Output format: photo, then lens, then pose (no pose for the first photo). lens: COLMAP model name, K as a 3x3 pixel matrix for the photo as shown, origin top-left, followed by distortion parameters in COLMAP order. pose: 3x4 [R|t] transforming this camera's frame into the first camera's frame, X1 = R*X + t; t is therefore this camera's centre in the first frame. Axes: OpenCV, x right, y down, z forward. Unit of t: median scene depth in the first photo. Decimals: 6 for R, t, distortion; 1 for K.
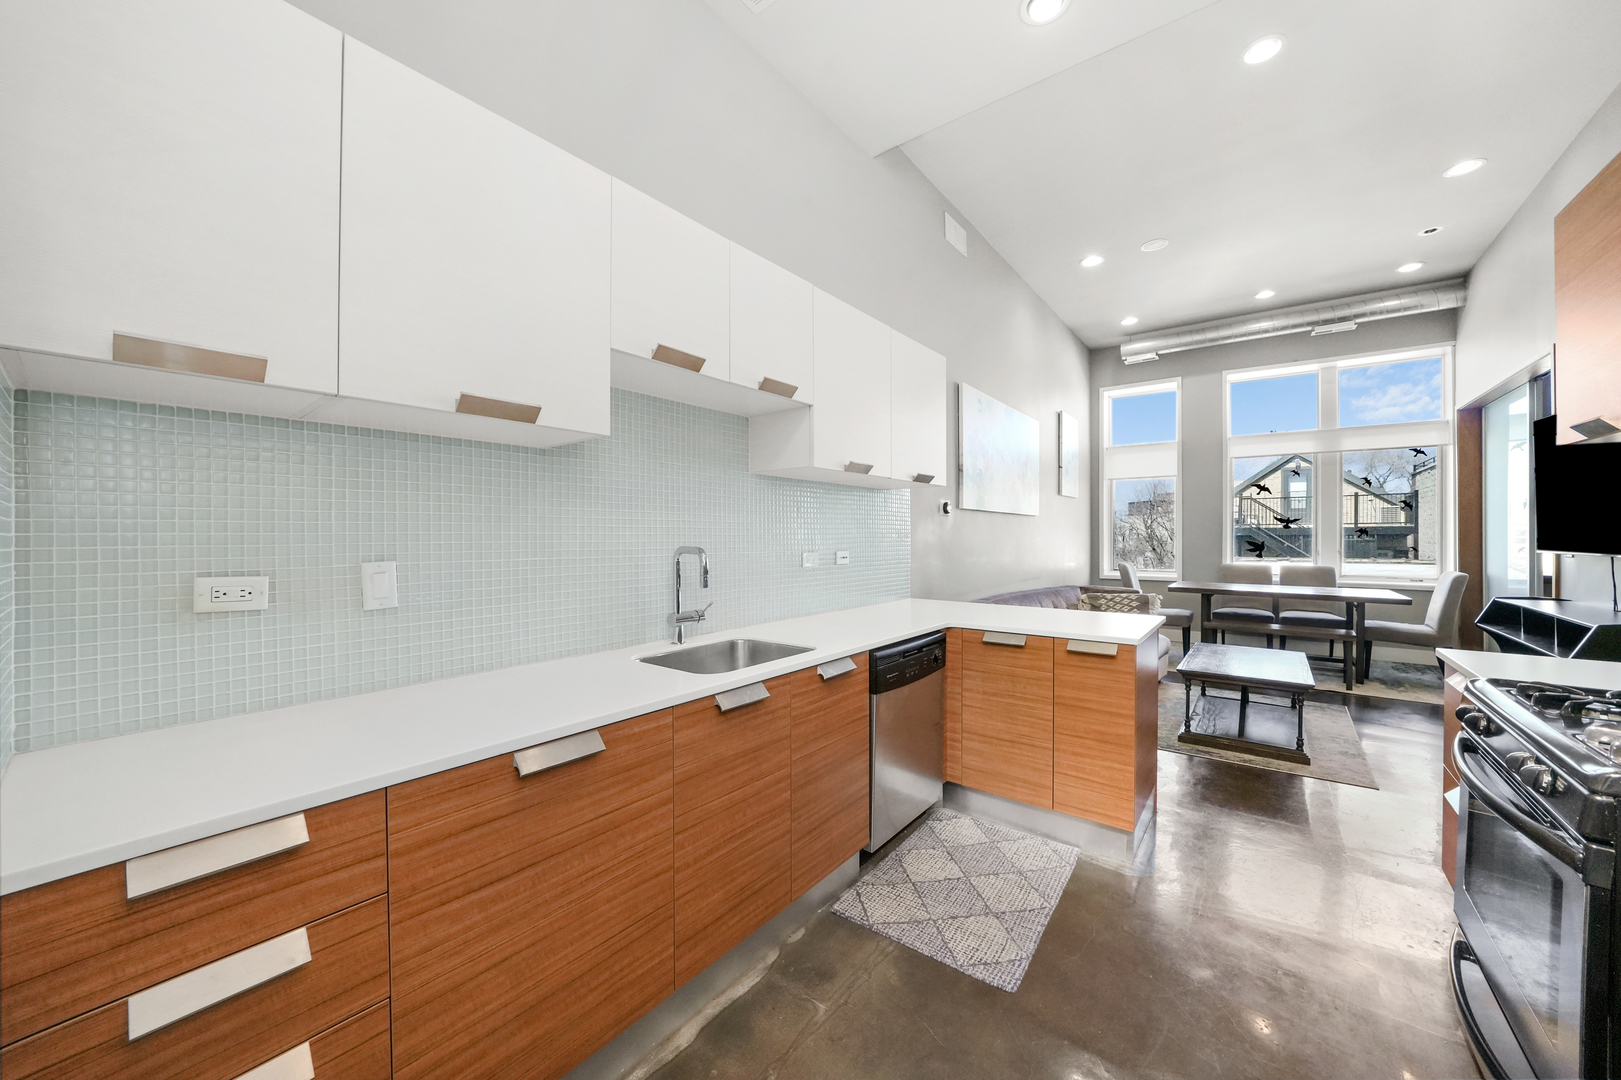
lens RADIAL K [[583.8, 0, 811.5], [0, 583.8, 537.5], [0, 0, 1]] dist [-0.020722, 0.002496]
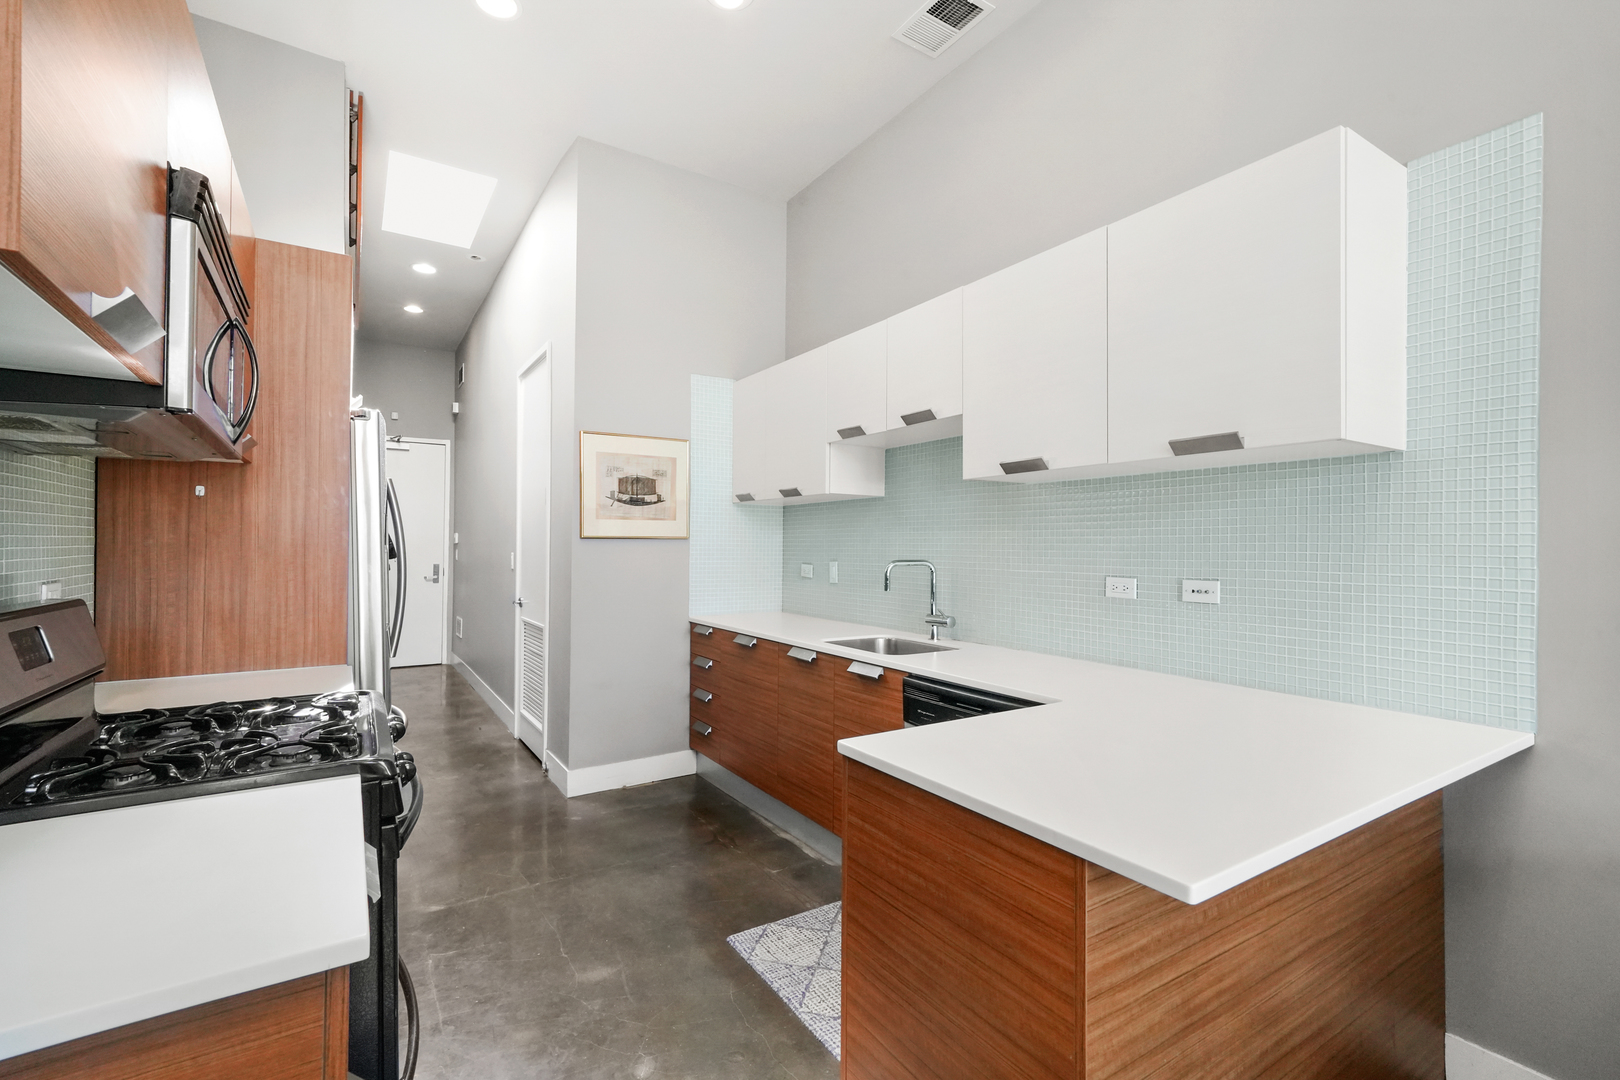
lens RADIAL K [[711.2, 0, 800.9], [0, 711.2, 537.4], [0, 0, 1]] dist [0.003414, 0.001619]
pose [[-0.341533, -0.011102, -0.939804, 0.673578], [-0.007464, 0.999931, -0.009099, -0.009022], [0.939840, 0.003907, -0.341592, 0.661225]]
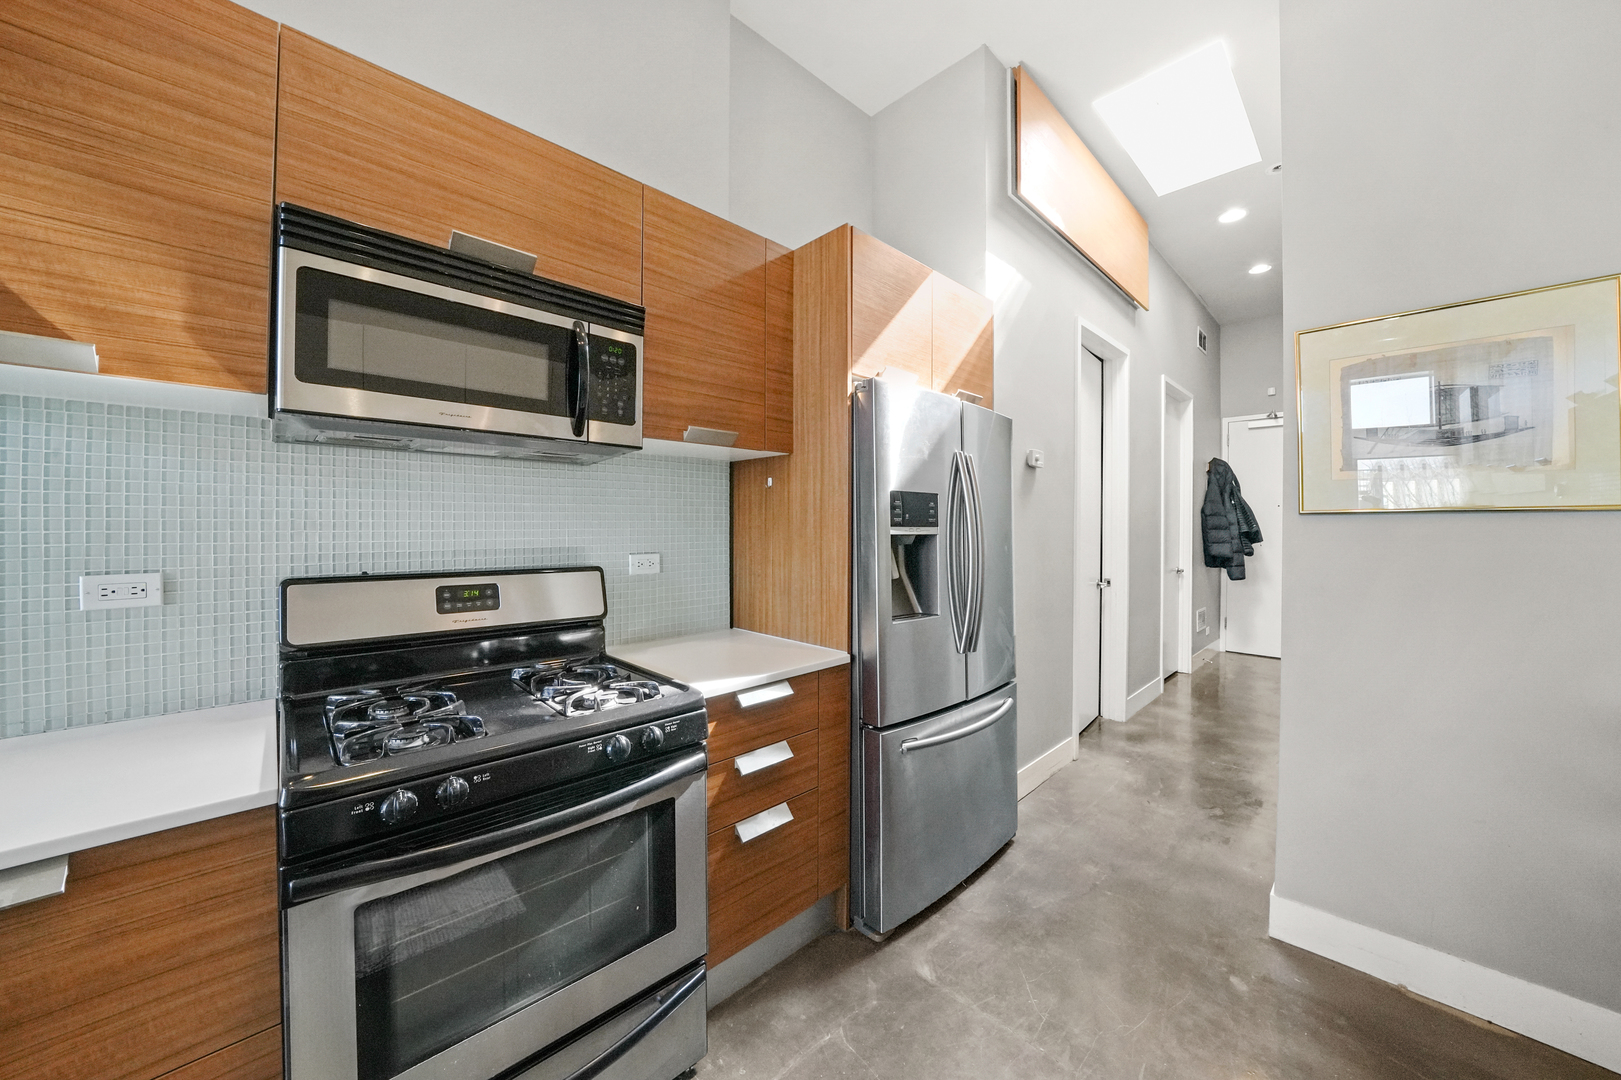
lens RADIAL K [[563.1, 0, 814.2], [0, 563.1, 529.7], [0, 0, 1]] dist [-0.025235, 0.002130]
pose [[-0.989191, 0.000146, 0.146634, 0.198543], [0.001301, 0.999969, 0.007779, -0.006552], [-0.146628, 0.007886, -0.989160, 0.545582]]
